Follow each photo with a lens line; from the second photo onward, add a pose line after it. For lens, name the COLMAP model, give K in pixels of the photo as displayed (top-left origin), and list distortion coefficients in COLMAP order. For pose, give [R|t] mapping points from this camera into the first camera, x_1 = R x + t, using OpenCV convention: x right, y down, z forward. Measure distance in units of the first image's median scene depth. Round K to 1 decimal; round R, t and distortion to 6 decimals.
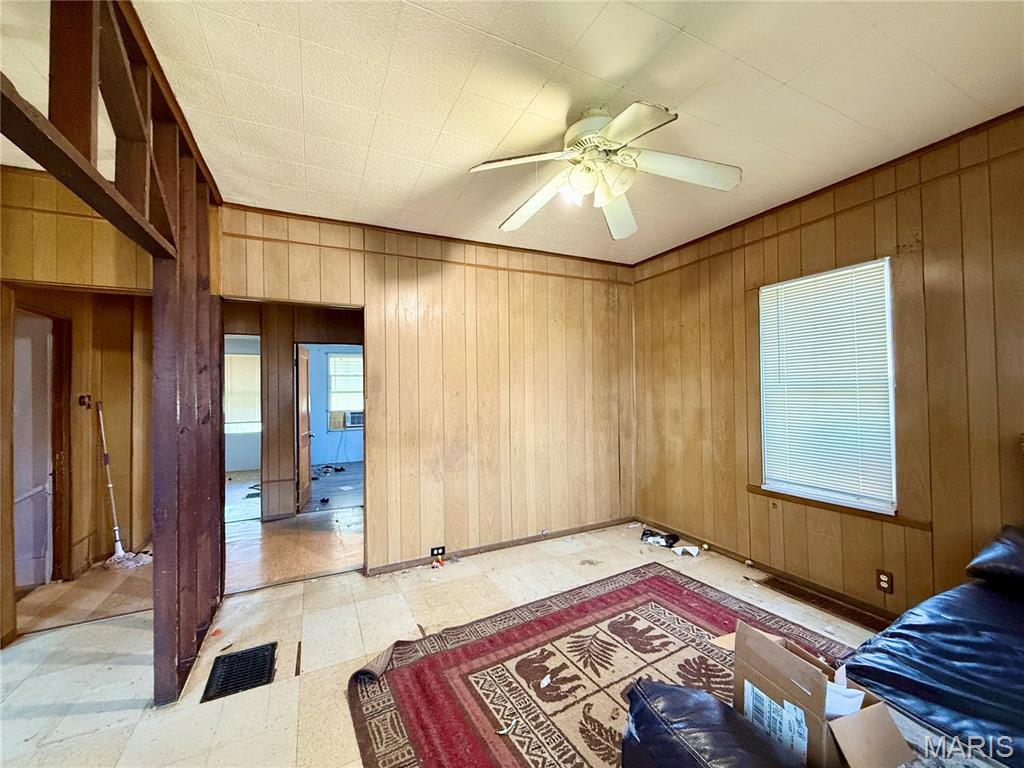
lens RADIAL K [[408.0, 0, 510.4], [0, 408.0, 384.1], [0, 0, 1]] dist [-0.001693, 0.000338]
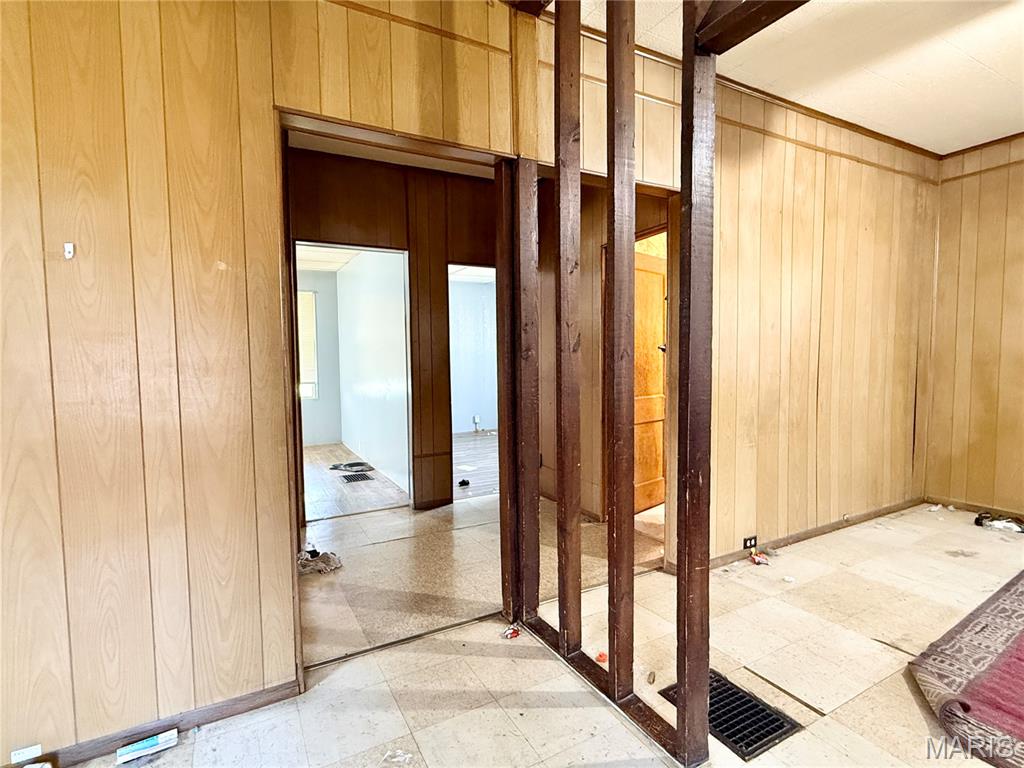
lens RADIAL K [[509.1, 0, 509.9], [0, 509.1, 386.2], [0, 0, 1]] dist [-0.001049, 0.000330]
pose [[0.998893, -0.000519, 0.047033, -0.696826], [-0.002845, 0.997441, 0.071436, 0.073309], [-0.046949, -0.071490, 0.996336, 0.145414]]
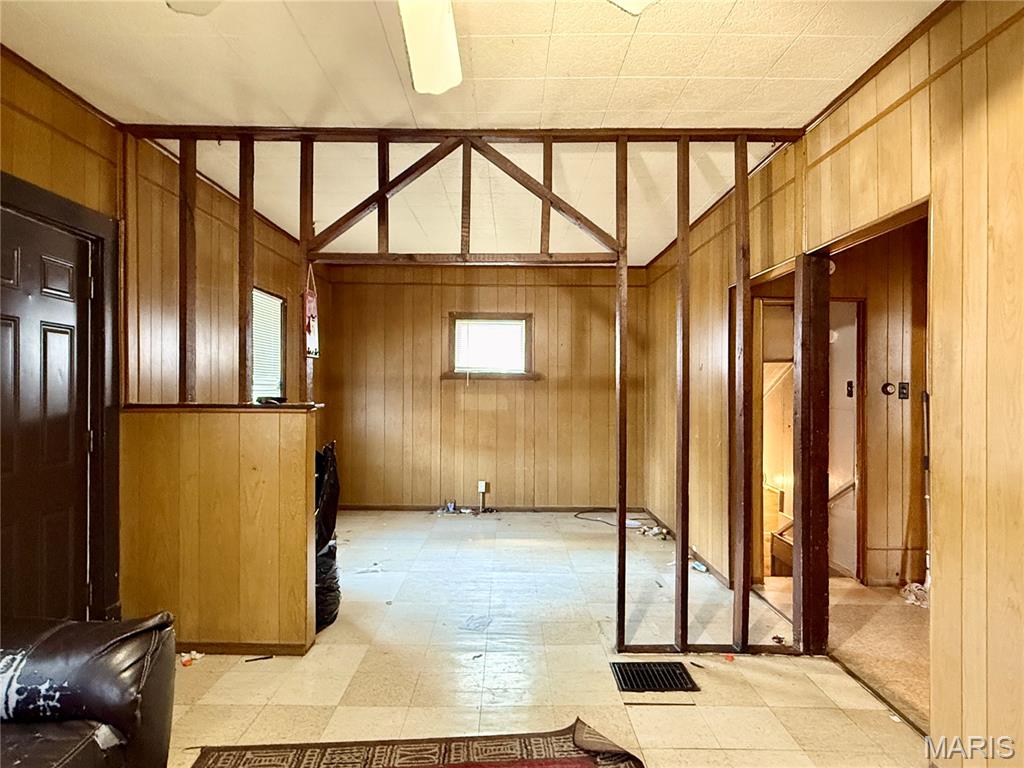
lens RADIAL K [[596.4, 0, 505.3], [0, 596.4, 384.5], [0, 0, 1]] dist [0.000328, -0.002472]
pose [[-0.442402, 0.012288, -0.896733, 0.470951], [0.015284, 0.999864, 0.006161, 0.011060], [0.896686, -0.010980, -0.442530, 0.867019]]
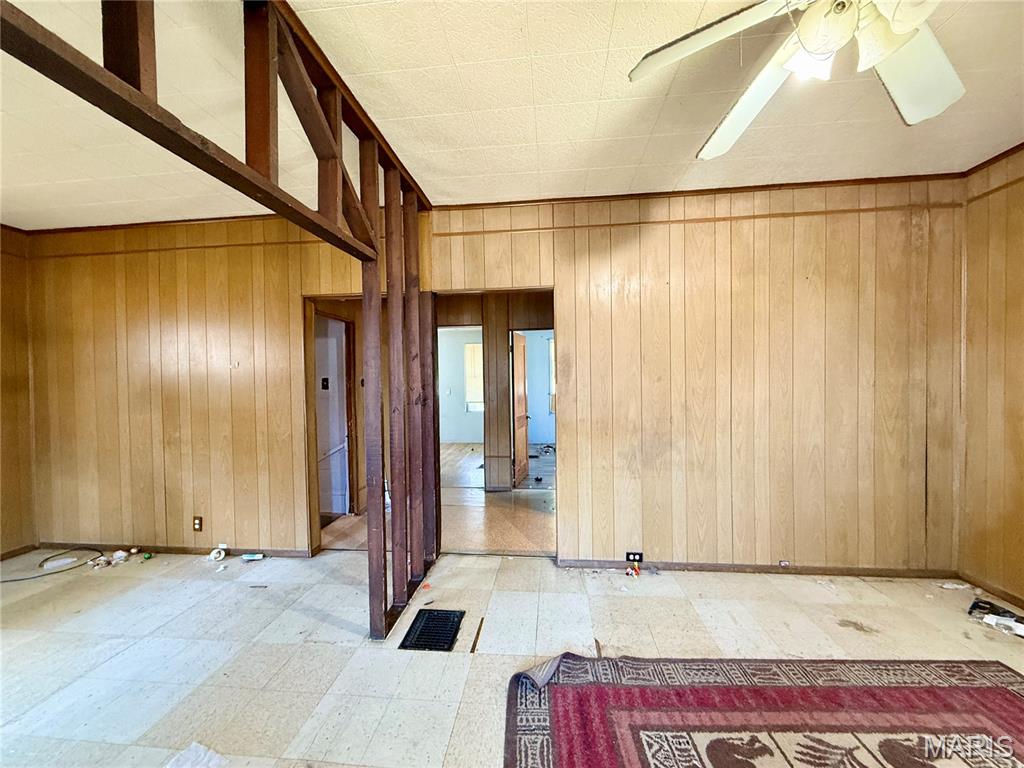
lens RADIAL K [[408.0, 0, 508.6], [0, 408.0, 383.0], [0, 0, 1]] dist [-0.001693, 0.000338]
pose [[0.847036, 0.010340, -0.531435, 0.061666], [0.009809, 0.999336, 0.035077, -0.000290], [0.531445, -0.034924, 0.846373, 0.130418]]
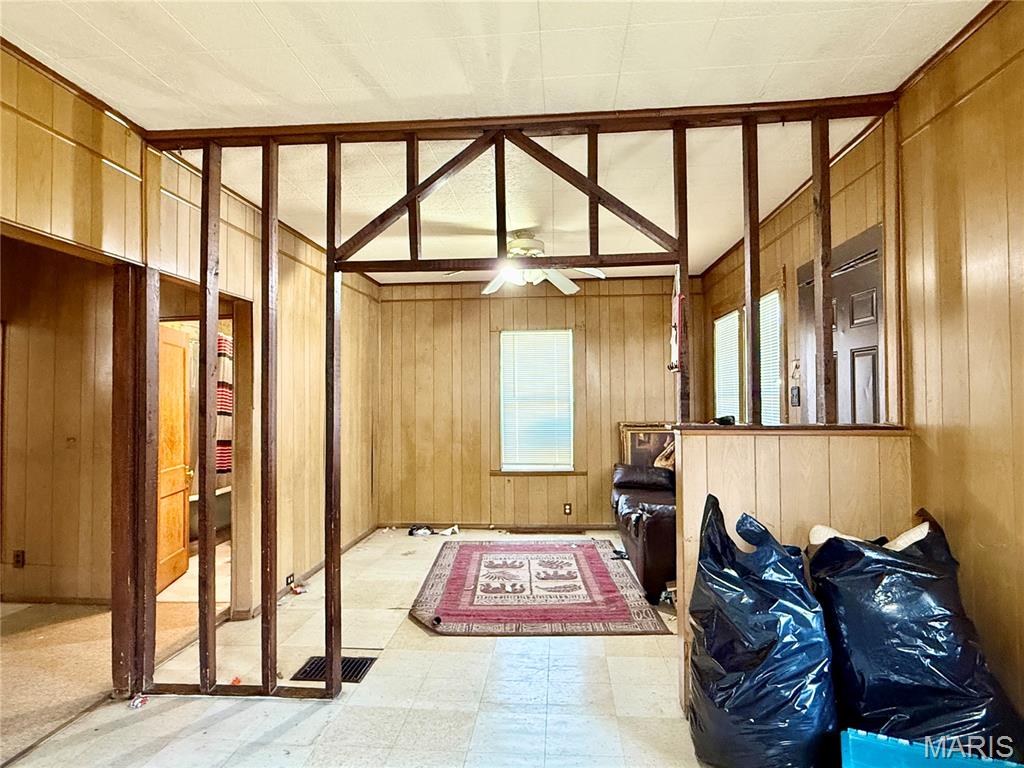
lens RADIAL K [[596.4, 0, 511.8], [0, 596.4, 387.0], [0, 0, 1]] dist [0.000328, -0.002472]
pose [[0.509360, 0.030296, 0.860020, -1.153450], [-0.011479, 0.999530, -0.028412, 0.018487], [-0.860477, 0.004600, 0.509468, -0.100506]]
